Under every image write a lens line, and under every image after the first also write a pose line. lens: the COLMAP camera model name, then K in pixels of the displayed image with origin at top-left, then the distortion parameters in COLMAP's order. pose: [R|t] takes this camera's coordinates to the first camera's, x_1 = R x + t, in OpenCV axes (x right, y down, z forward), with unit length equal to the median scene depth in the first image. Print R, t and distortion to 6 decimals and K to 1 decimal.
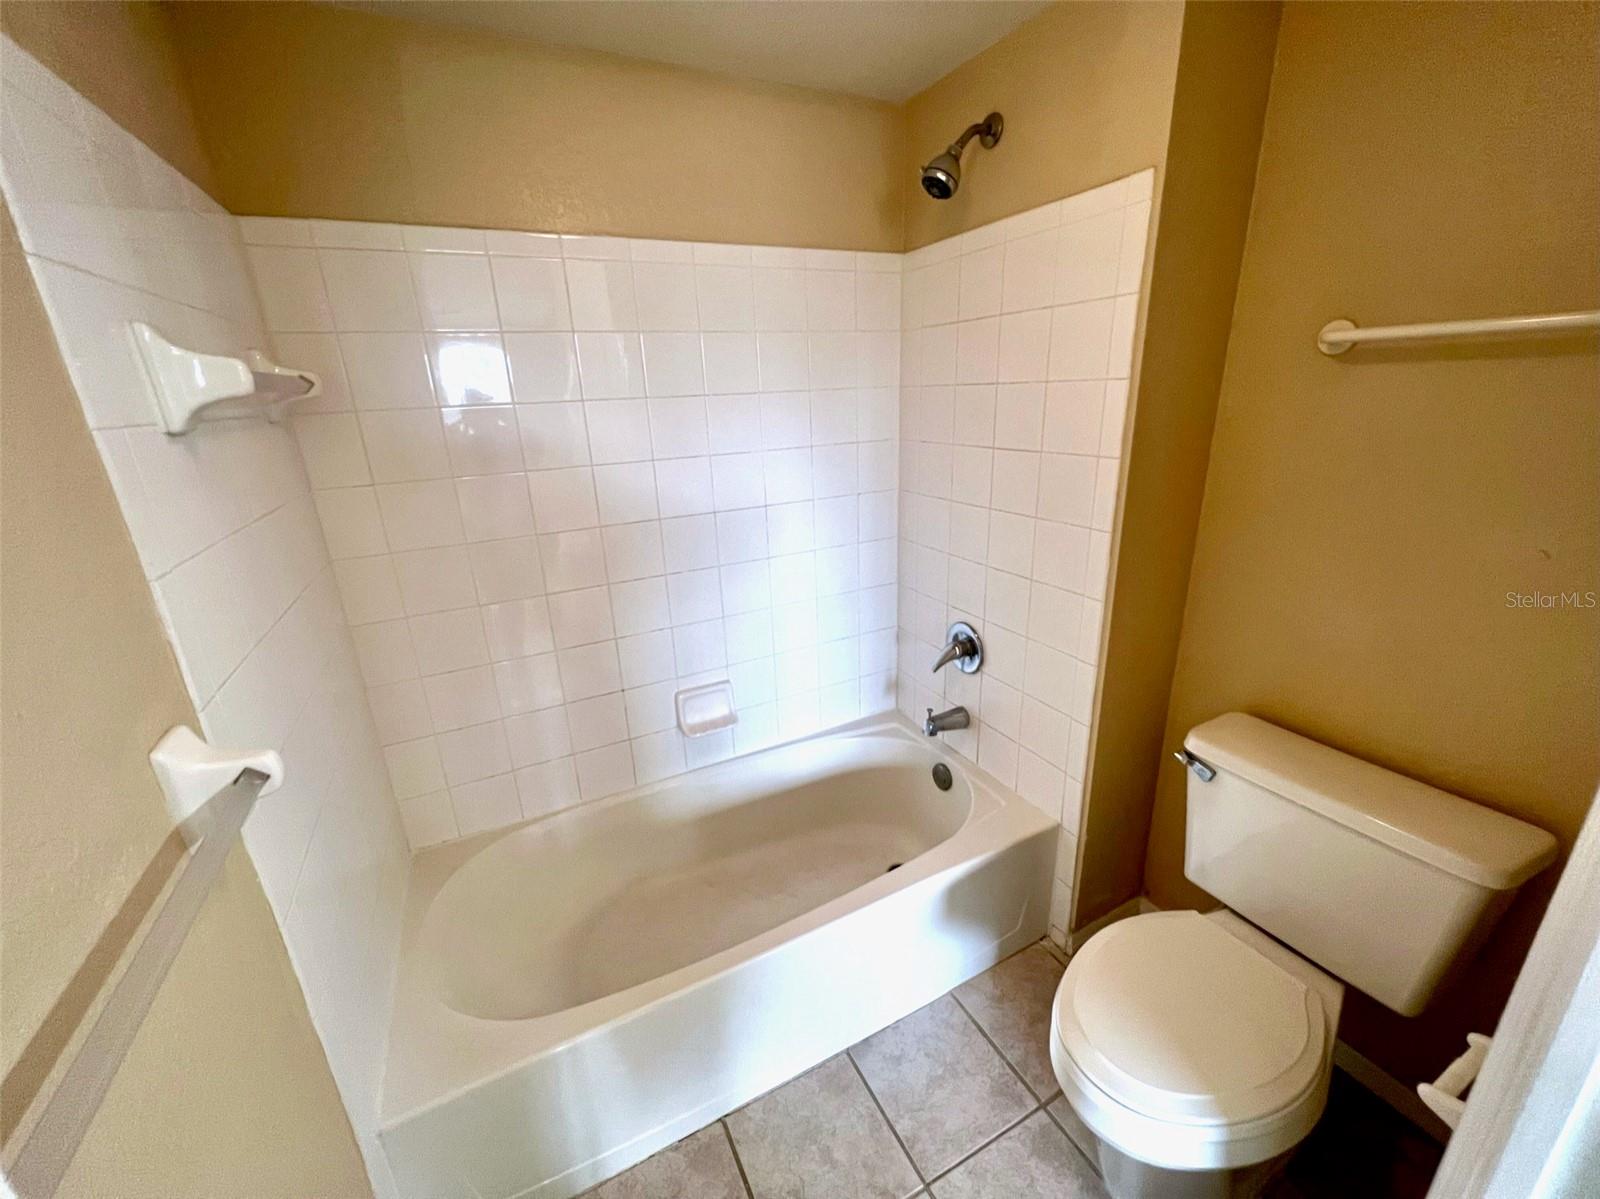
lens RADIAL K [[639.4, 0, 801.9], [0, 639.4, 603.4], [0, 0, 1]] dist [-0.000064, 0.000304]
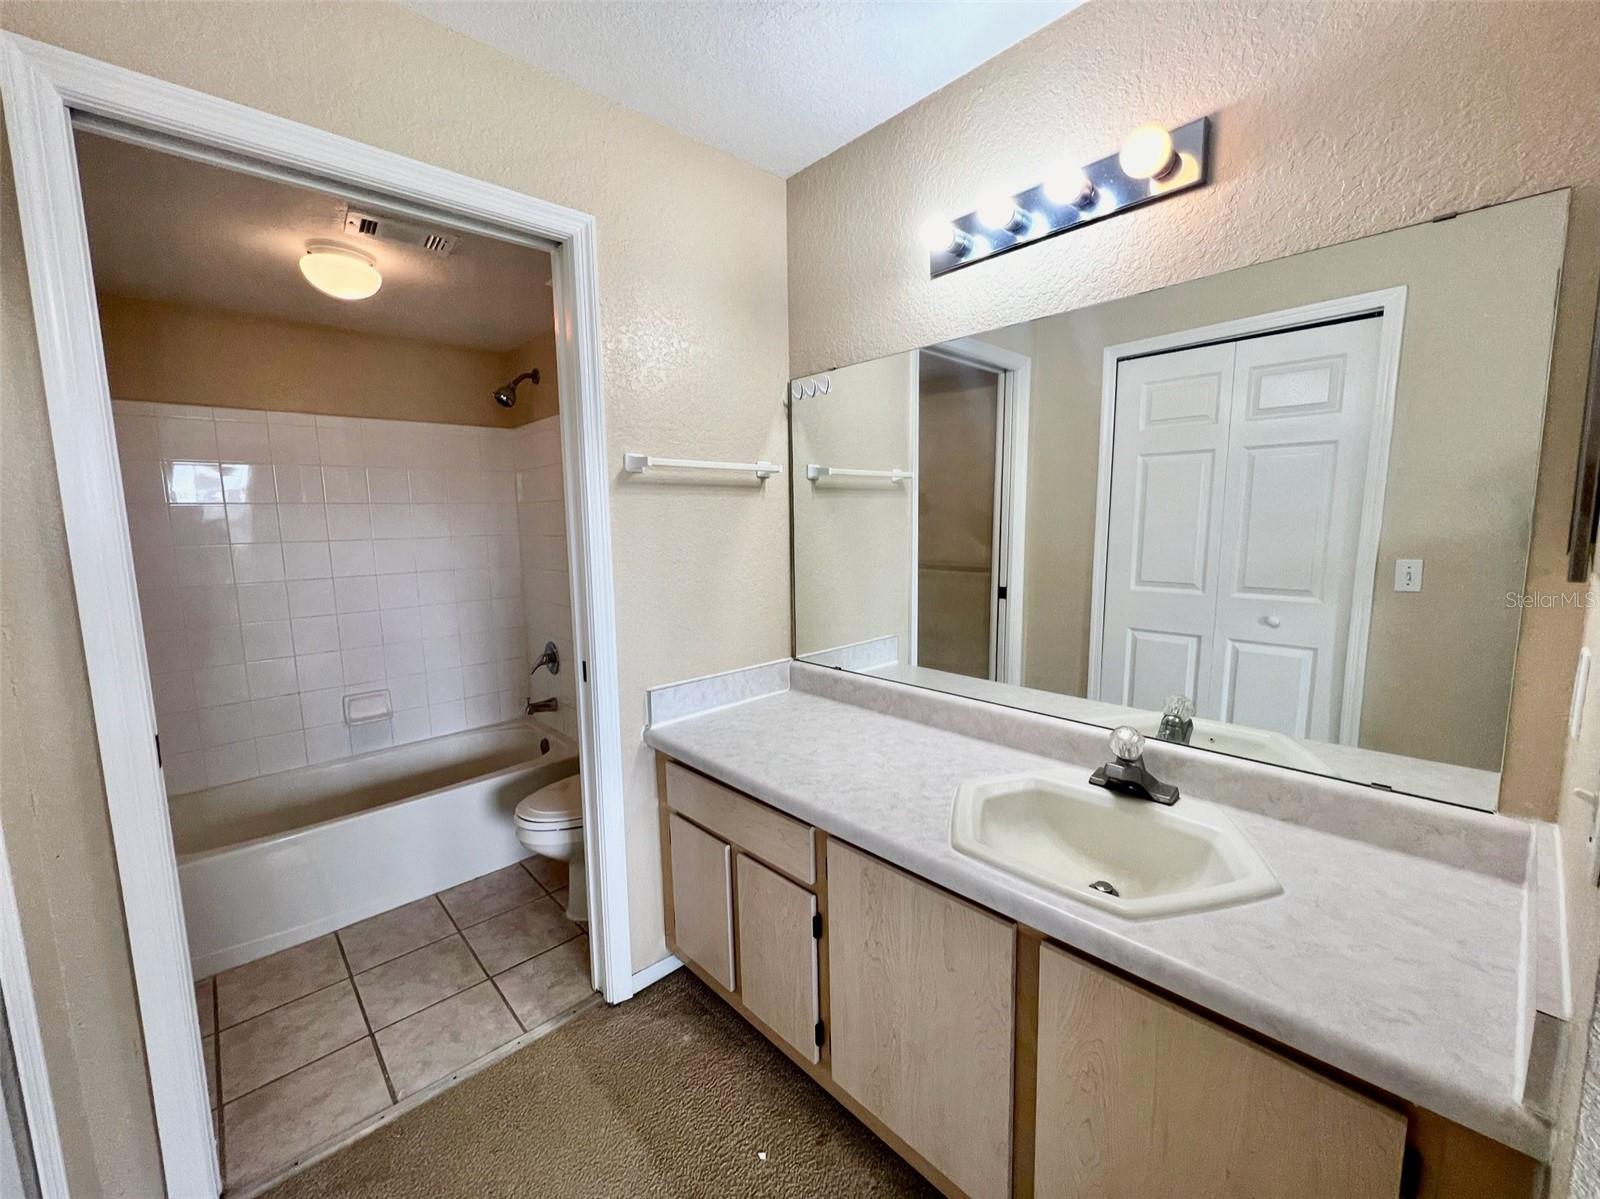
lens RADIAL K [[639.4, 0, 790.4], [0, 639.4, 598.1], [0, 0, 1]] dist [-0.000064, 0.000304]
pose [[0.963456, -0.019599, 0.267149, 0.411770], [0.070645, 0.980602, -0.182835, 0.259766], [-0.258384, 0.195026, 0.946152, -0.721434]]
